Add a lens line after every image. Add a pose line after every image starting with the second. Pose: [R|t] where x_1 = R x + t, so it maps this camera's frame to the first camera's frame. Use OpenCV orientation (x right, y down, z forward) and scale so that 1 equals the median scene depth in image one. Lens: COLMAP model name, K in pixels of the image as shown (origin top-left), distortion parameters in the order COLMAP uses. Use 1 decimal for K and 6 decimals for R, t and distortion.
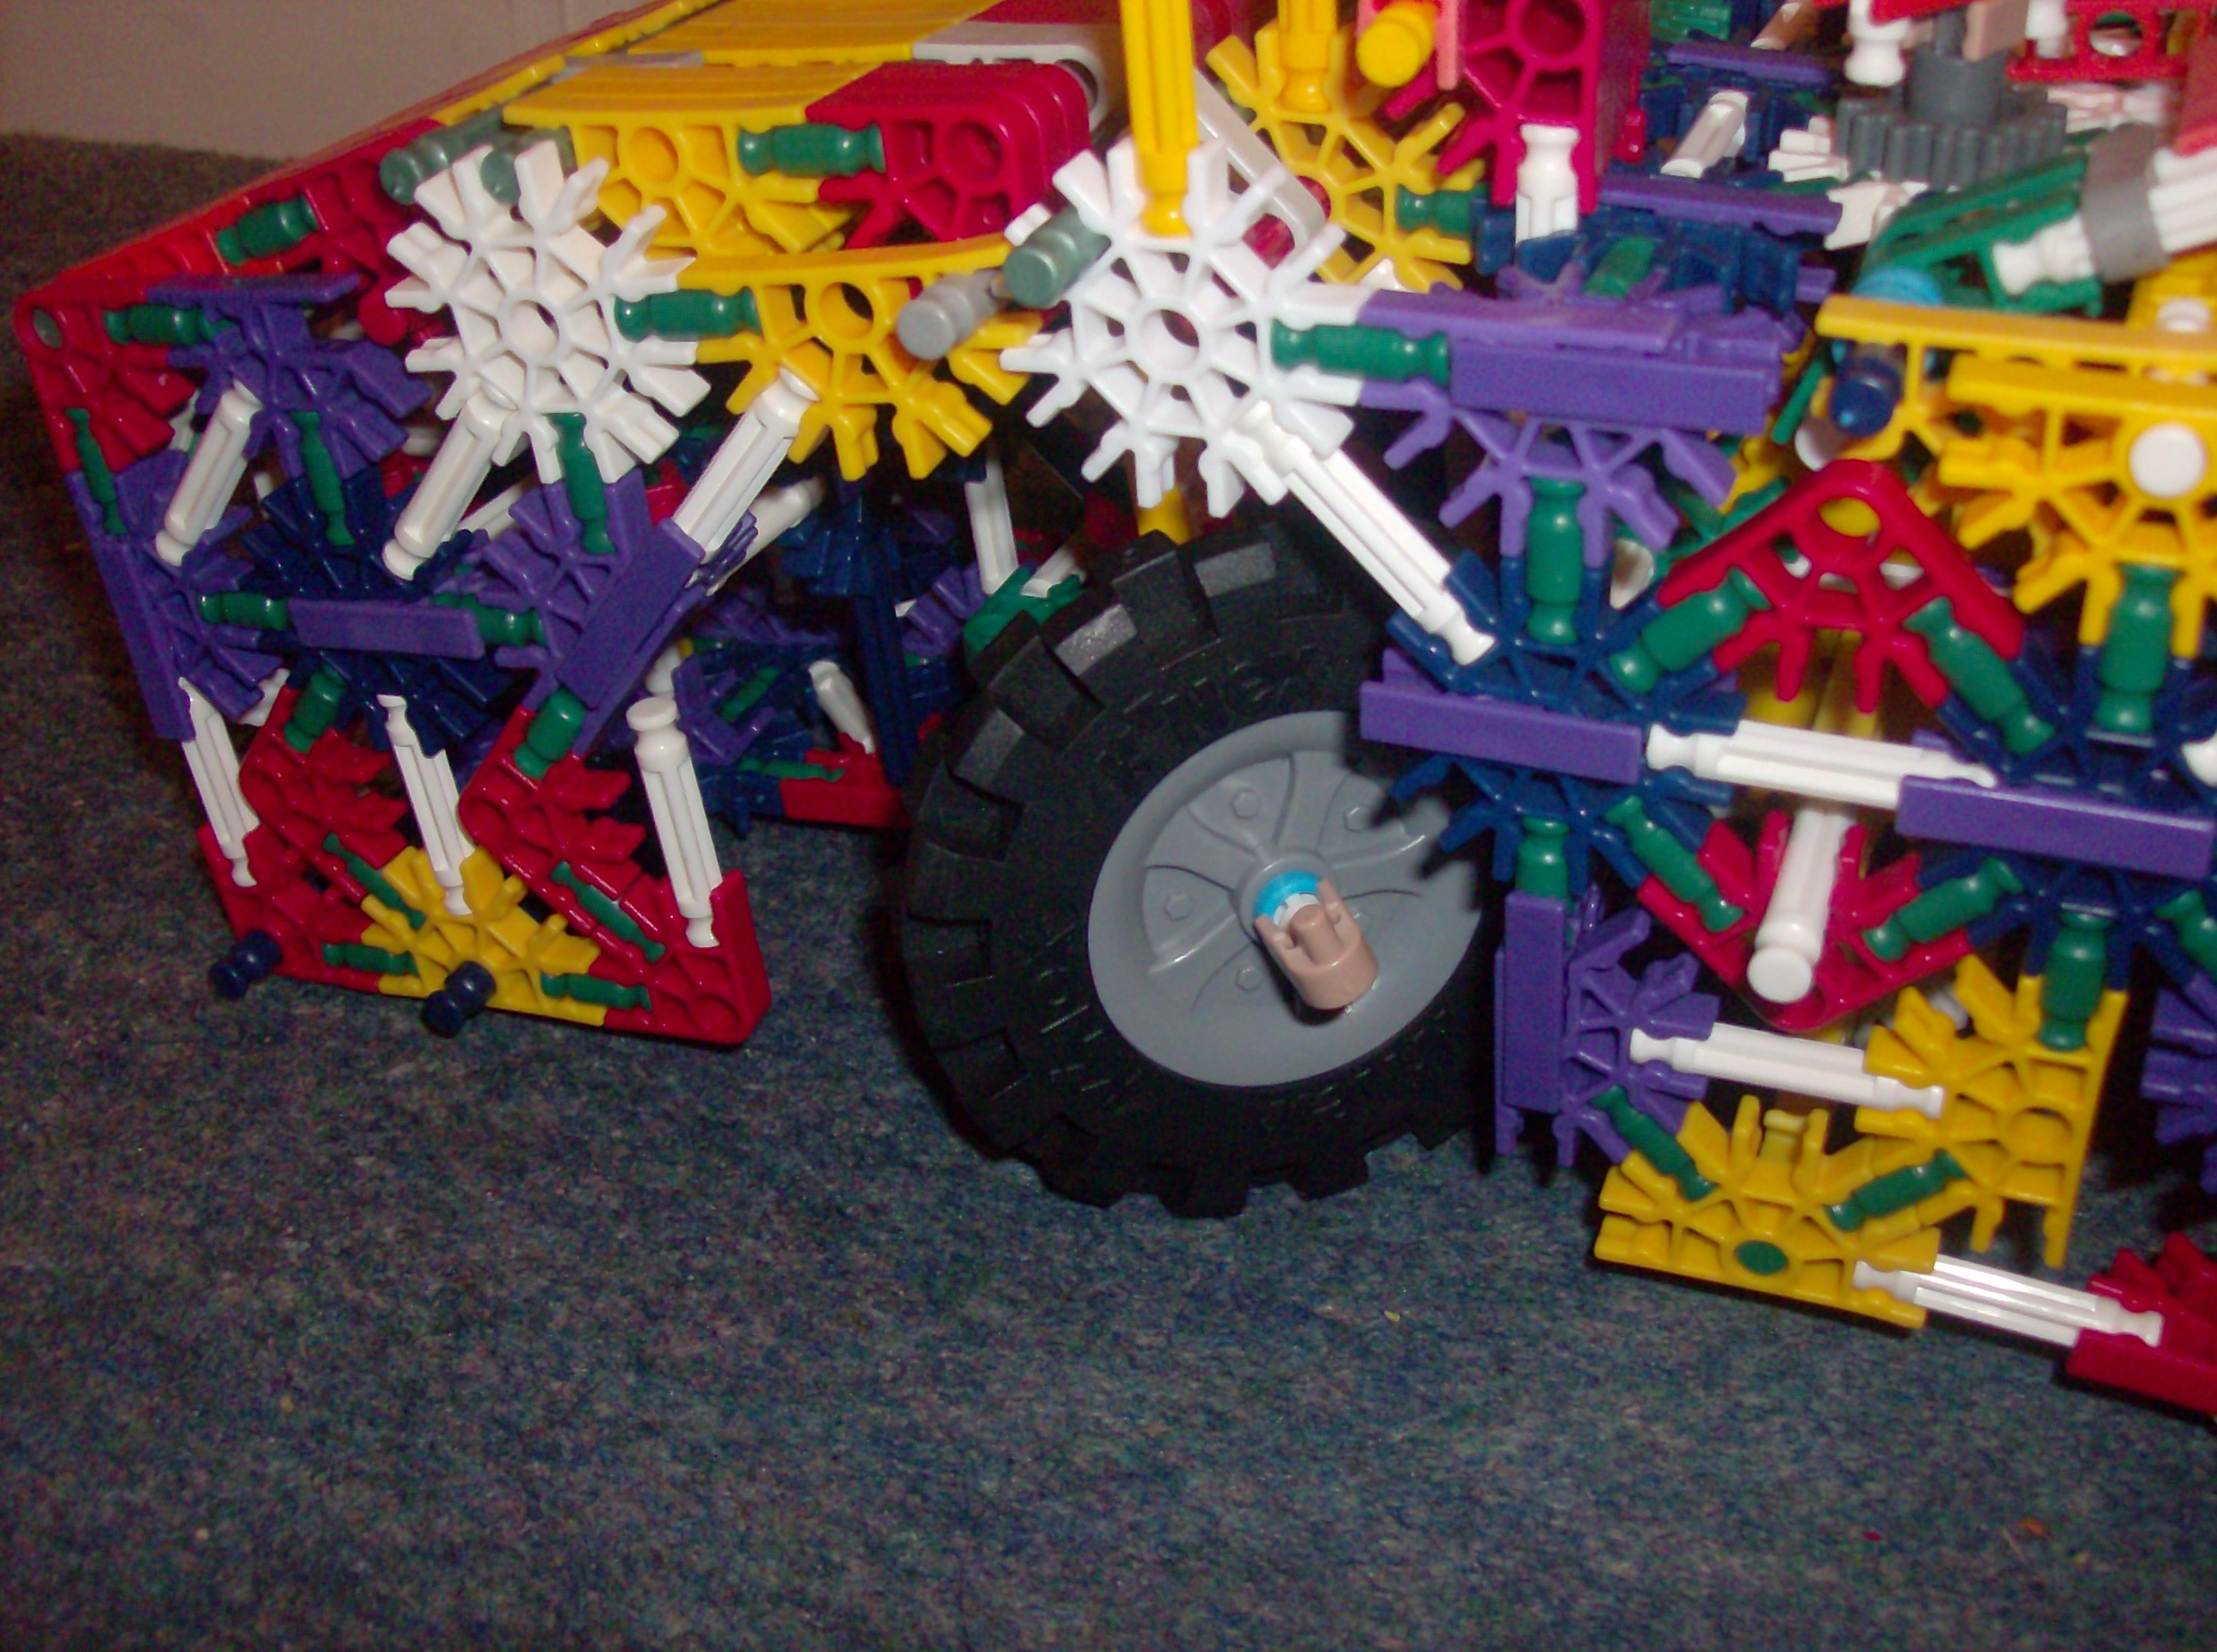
lens RADIAL K [[2280.3, 0, 1125.4], [0, 2280.3, 835.3], [0, 0, 1]] dist [-0.145361, 0.000000]
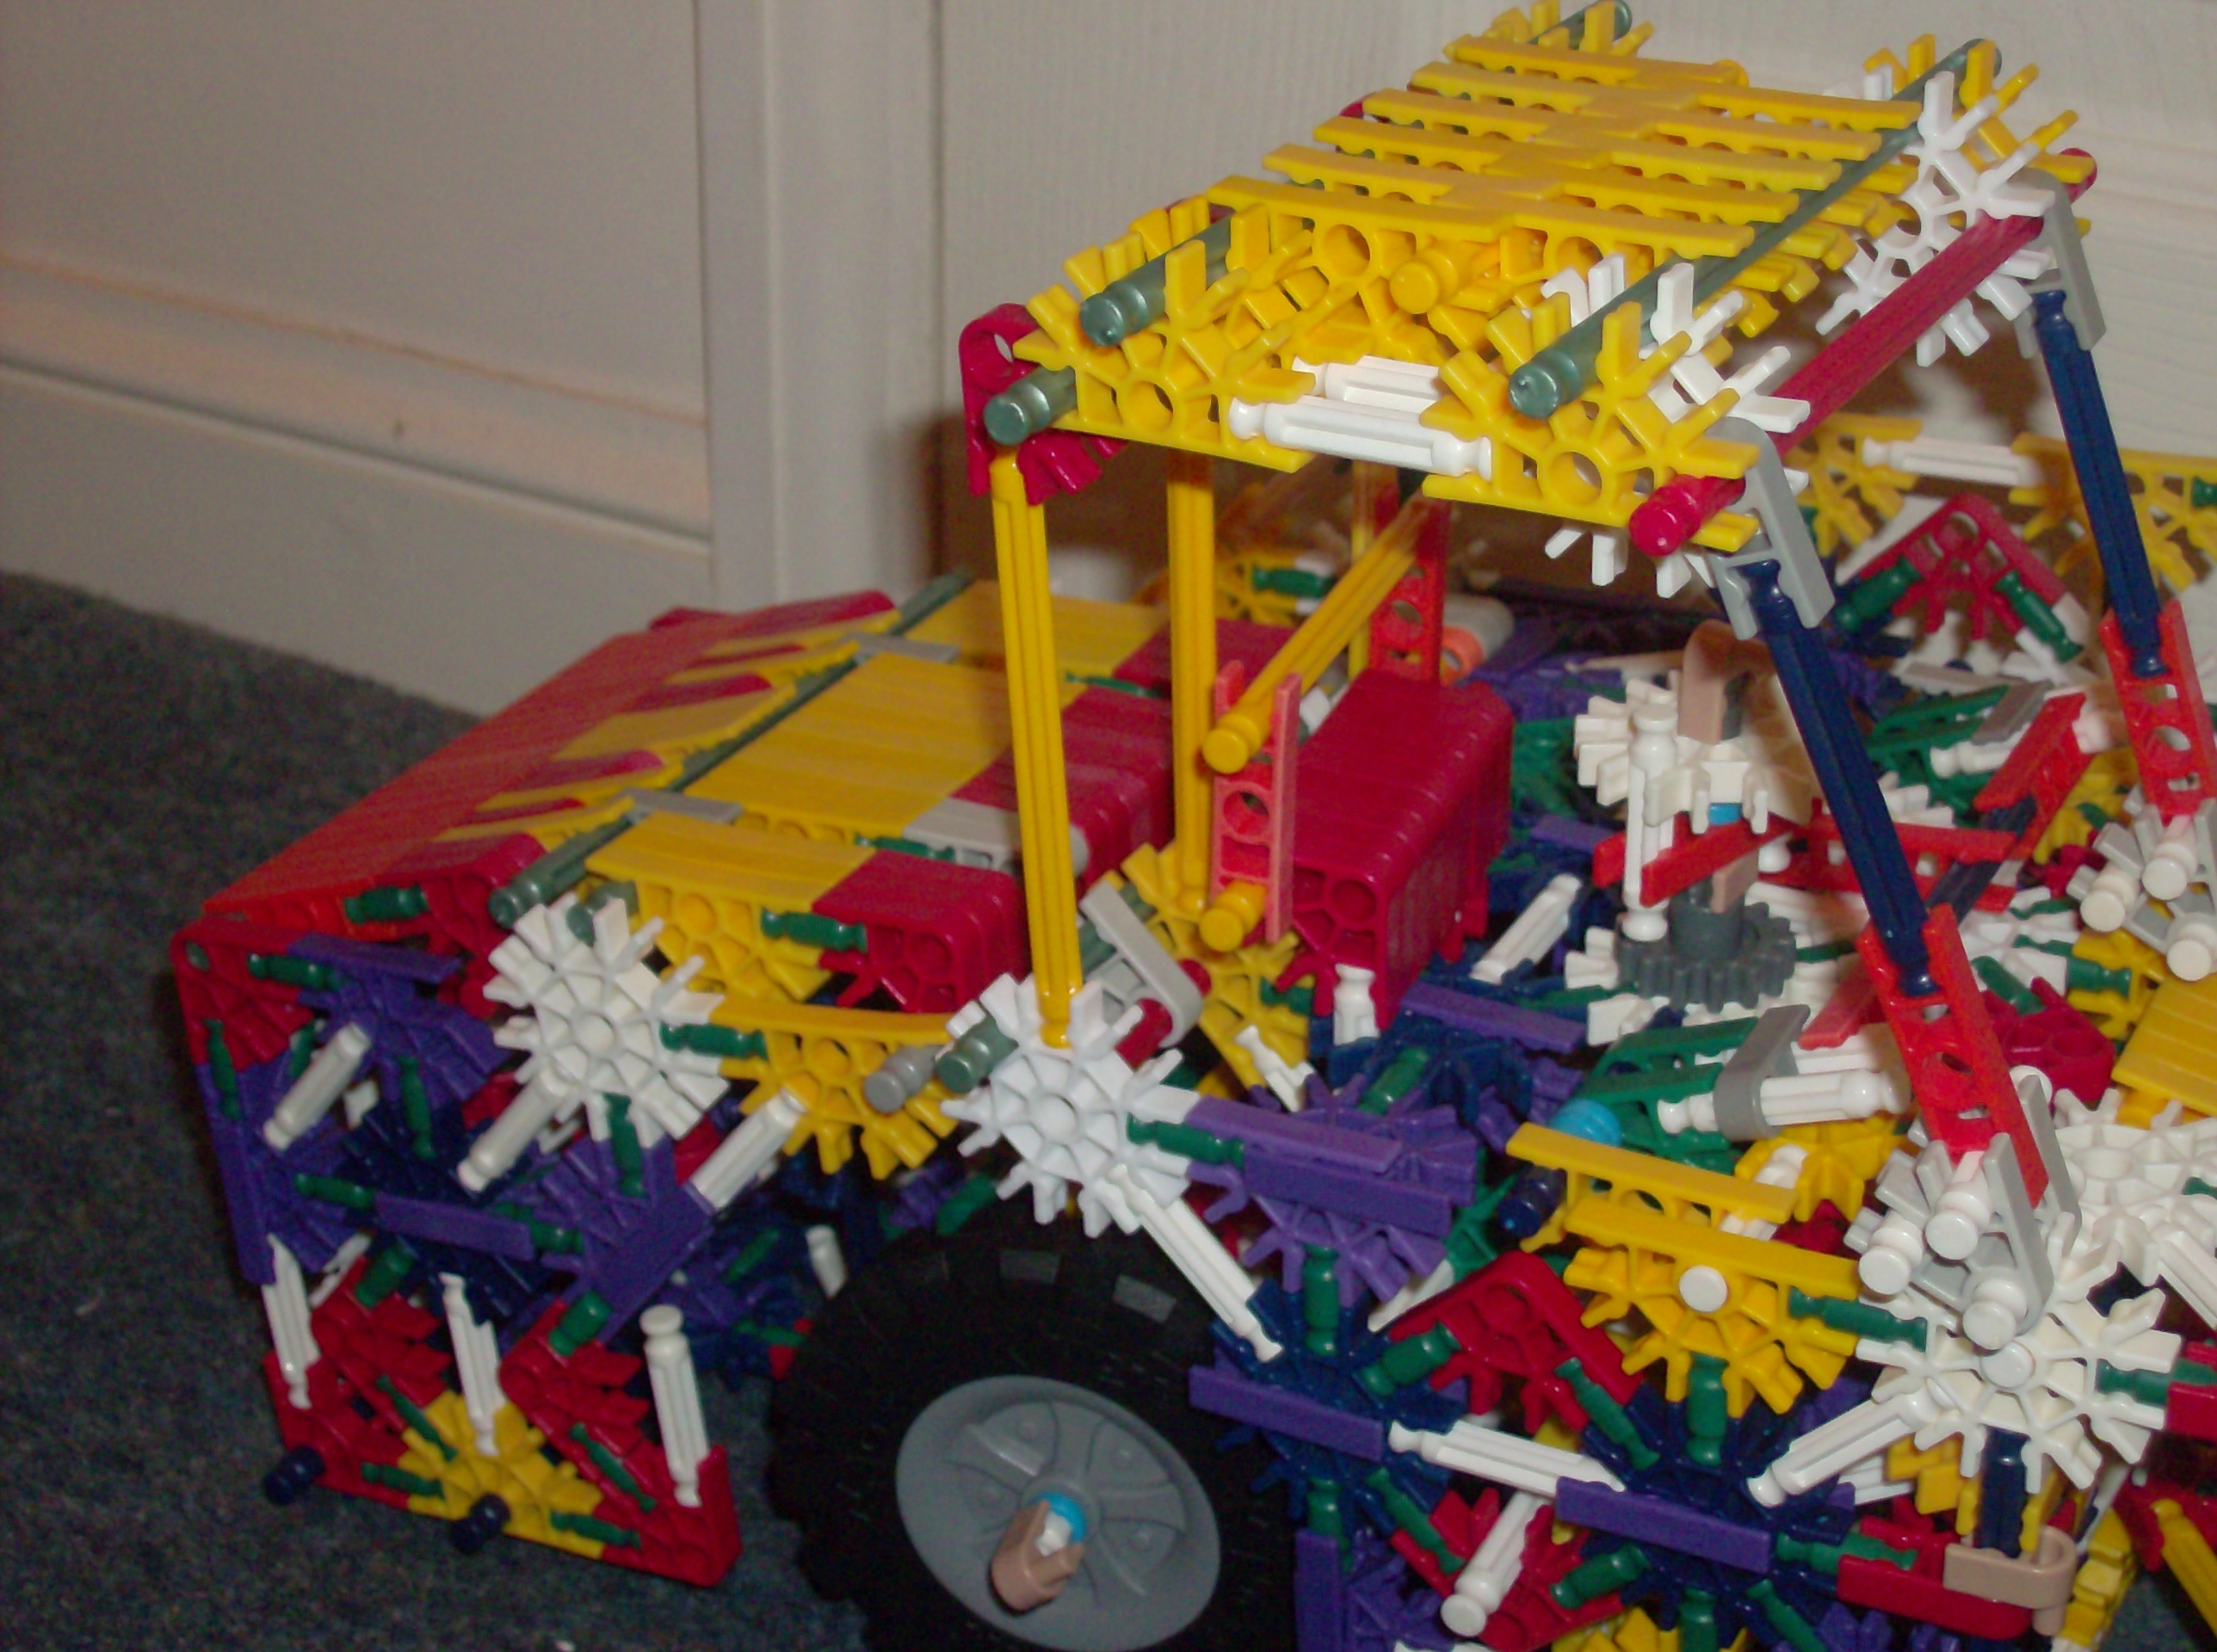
lens RADIAL K [[3510.6, 0, 1118.3], [0, 3510.6, 812.2], [0, 0, 1]] dist [-0.140085, 0.000000]
pose [[0.994806, 0.067934, -0.075796, 0.188022], [-0.075992, 0.991126, -0.109060, -0.156583], [0.067715, 0.114253, 0.991141, -1.037892]]
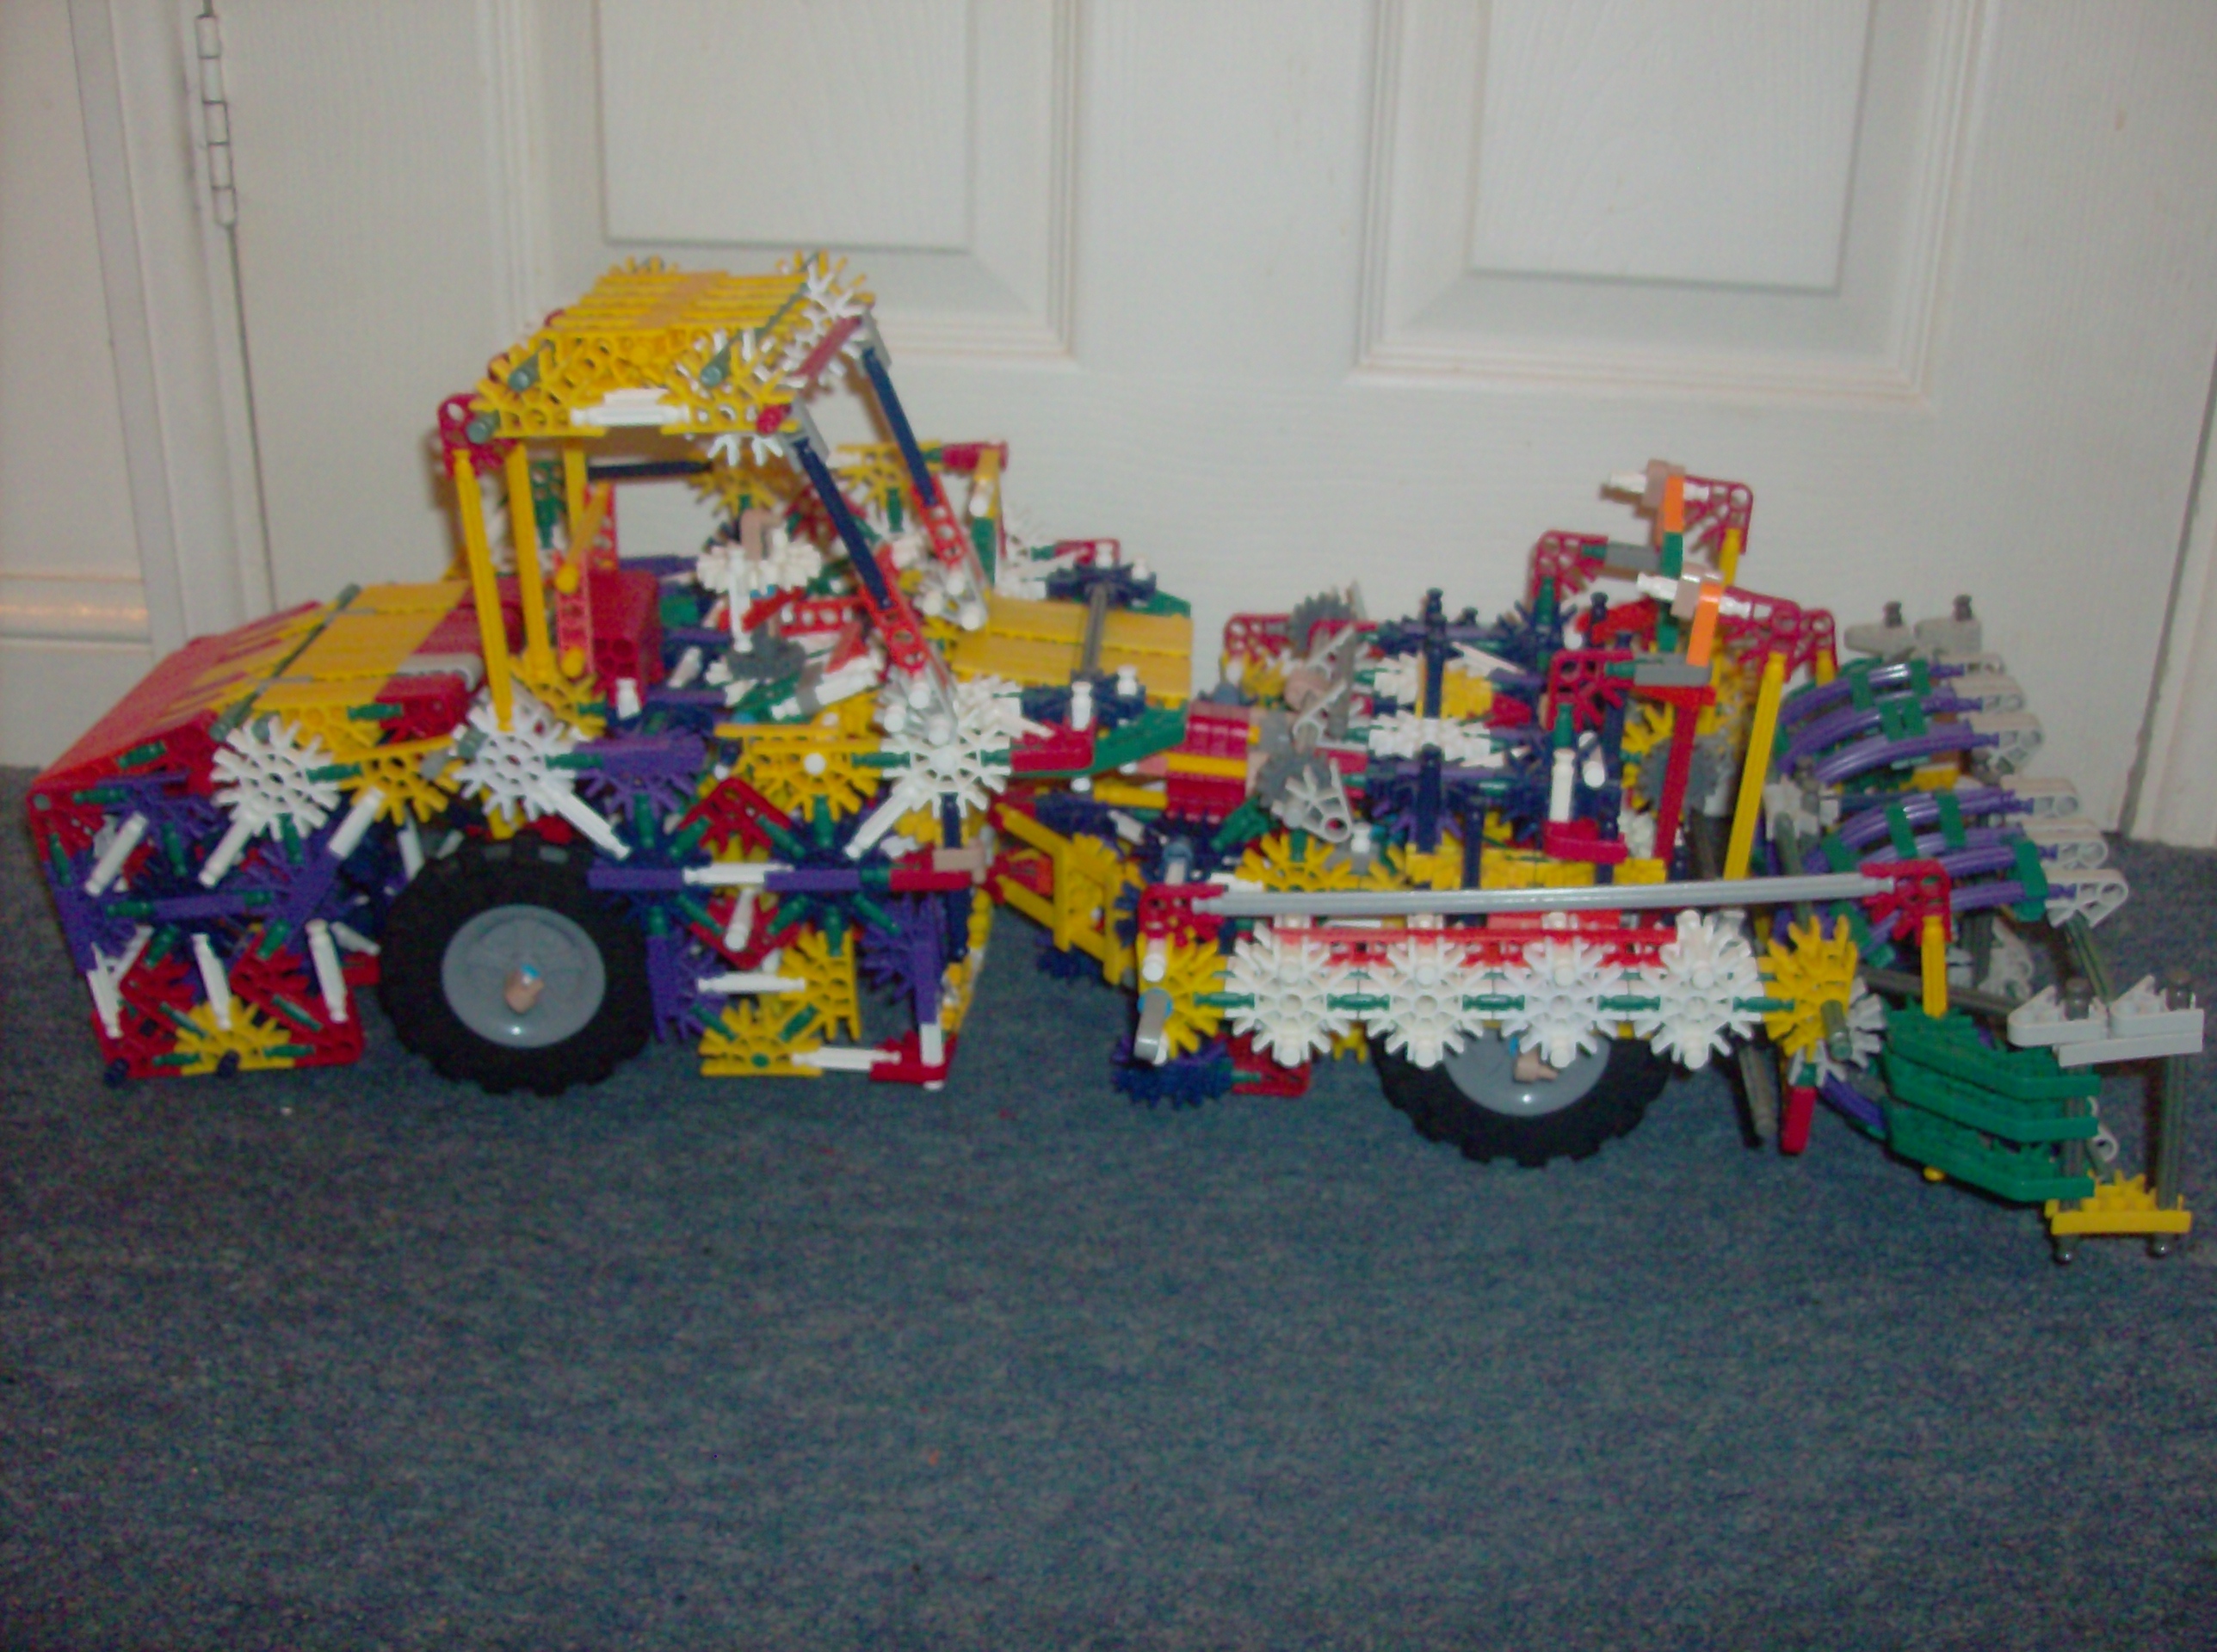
lens RADIAL K [[2280.3, 0, 1098.8], [0, 2280.3, 830.3], [0, 0, 1]] dist [-0.145361, 0.000000]
pose [[0.932249, -0.116060, 0.342697, -0.270860], [0.170053, 0.976572, -0.131866, 0.371631], [-0.319364, 0.181209, 0.930145, -1.902971]]
